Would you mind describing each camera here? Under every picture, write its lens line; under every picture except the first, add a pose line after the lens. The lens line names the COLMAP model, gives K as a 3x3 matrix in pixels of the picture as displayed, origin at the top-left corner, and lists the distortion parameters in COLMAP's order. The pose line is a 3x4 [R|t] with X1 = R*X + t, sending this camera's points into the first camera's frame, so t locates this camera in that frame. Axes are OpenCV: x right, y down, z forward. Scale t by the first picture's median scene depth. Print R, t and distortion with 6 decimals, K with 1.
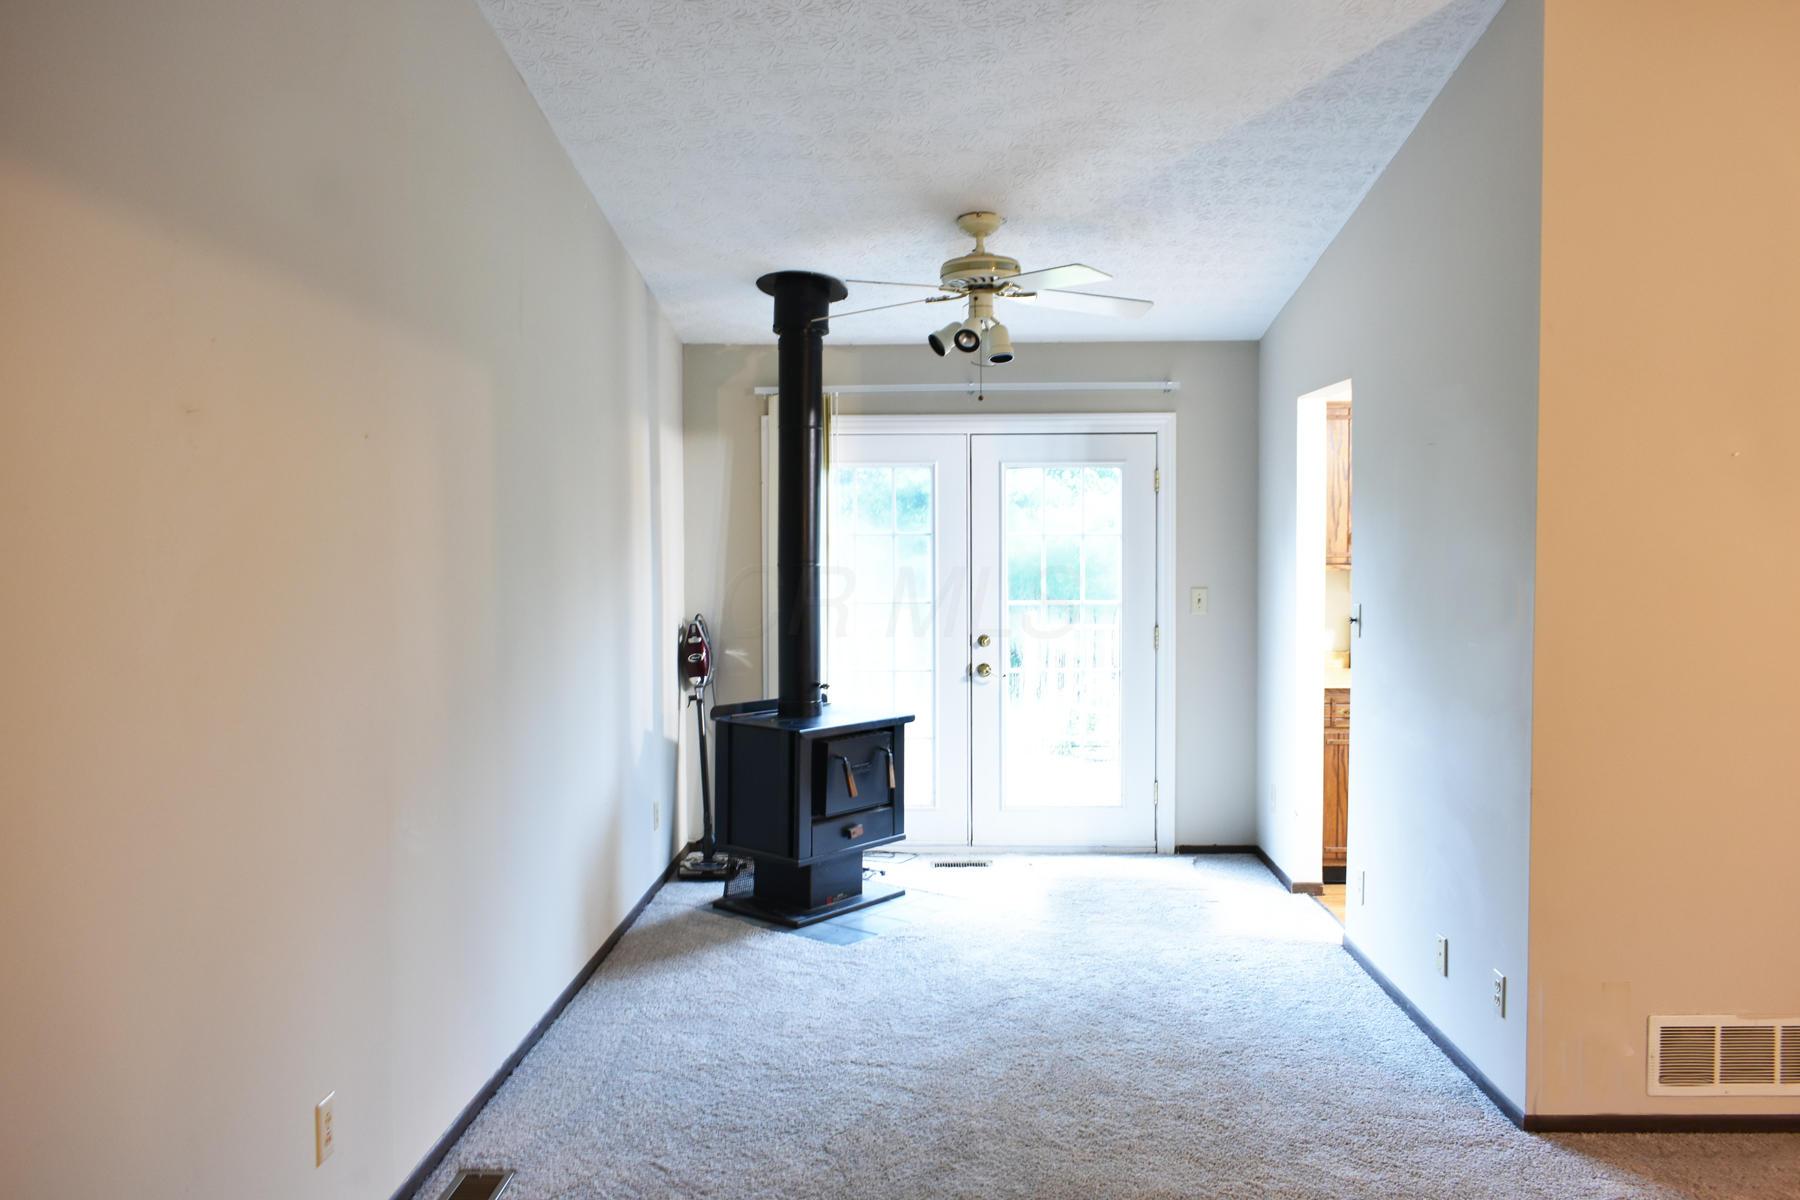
lens RADIAL K [[1413.6, 0, 899.8], [0, 1413.6, 609.0], [0, 0, 1]] dist [-0.000004, 0.010339]
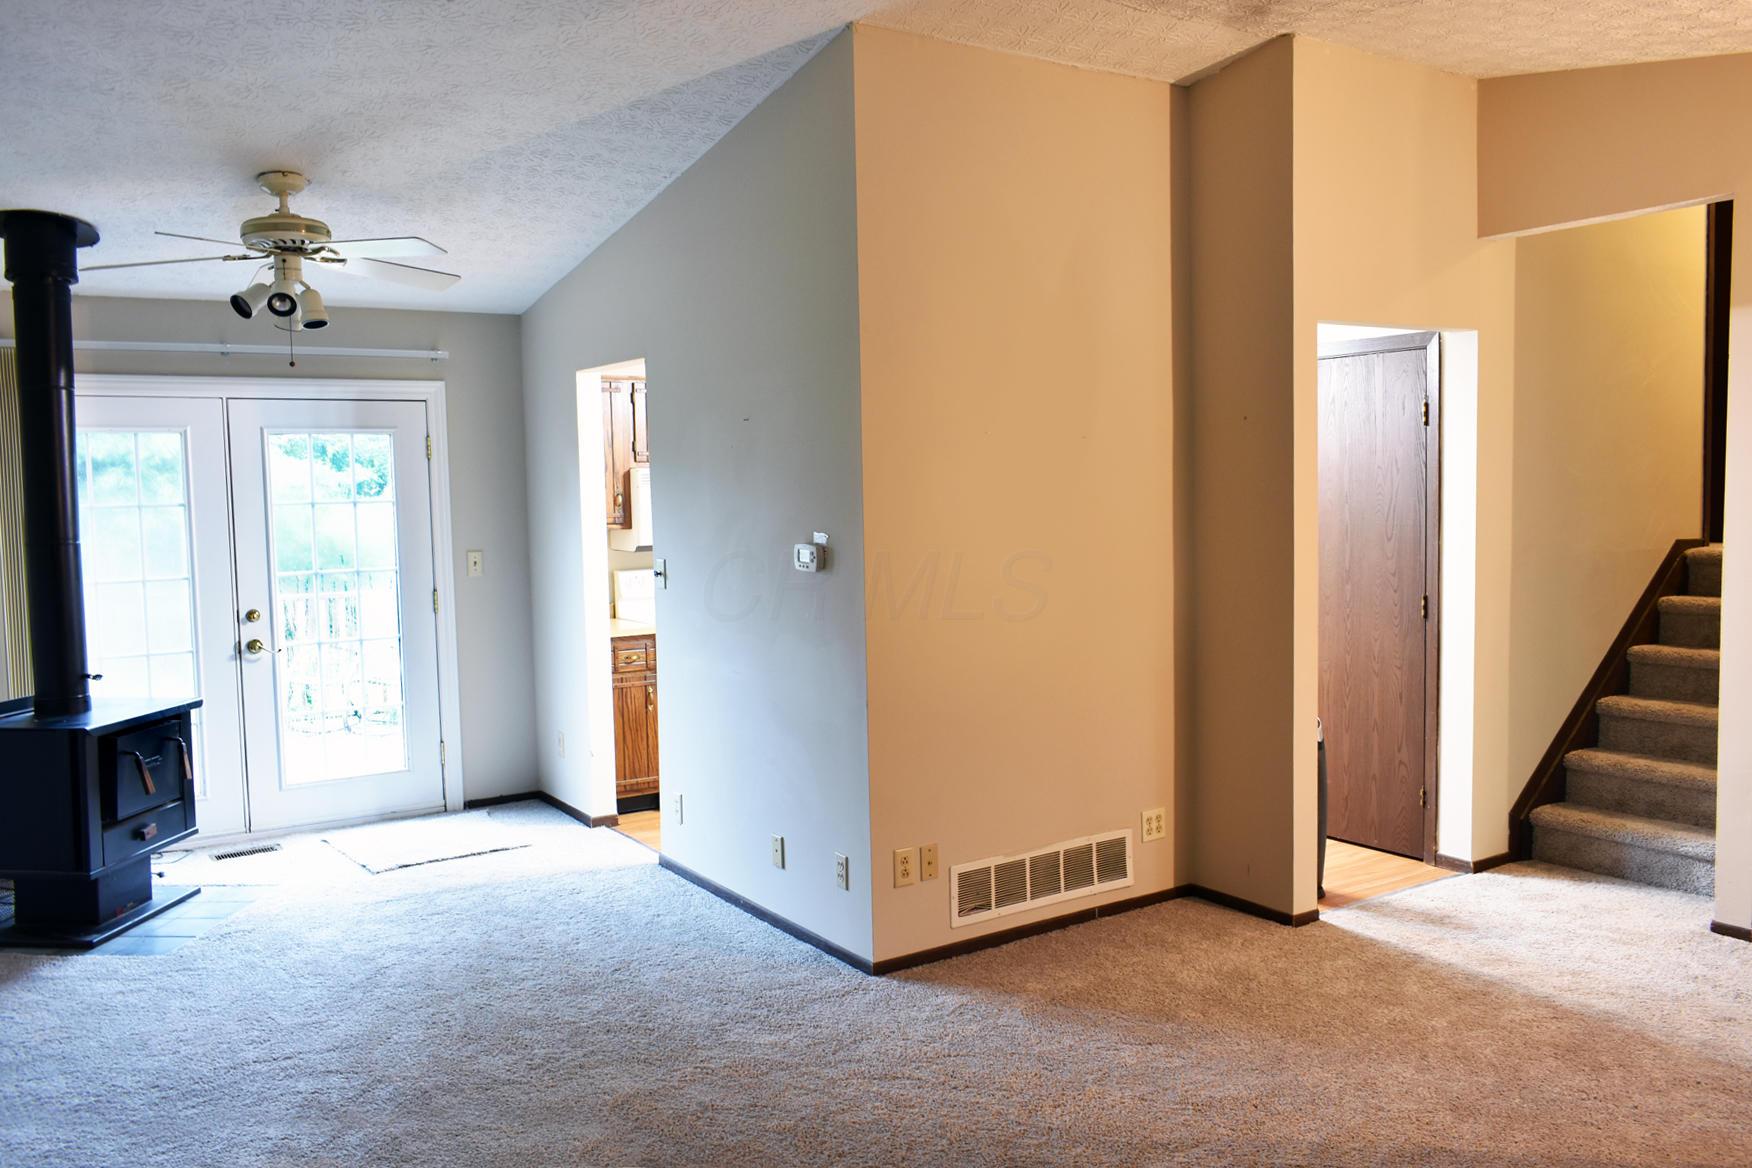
lens RADIAL K [[1381.8, 0, 876.0], [0, 1381.8, 584.0], [0, 0, 1]] dist [-0.002652, 0.006442]
pose [[0.828745, -0.053779, 0.557037, -0.149179], [0.047096, 0.998543, 0.026335, -0.004908], [-0.557642, 0.004409, 0.830070, -0.007395]]
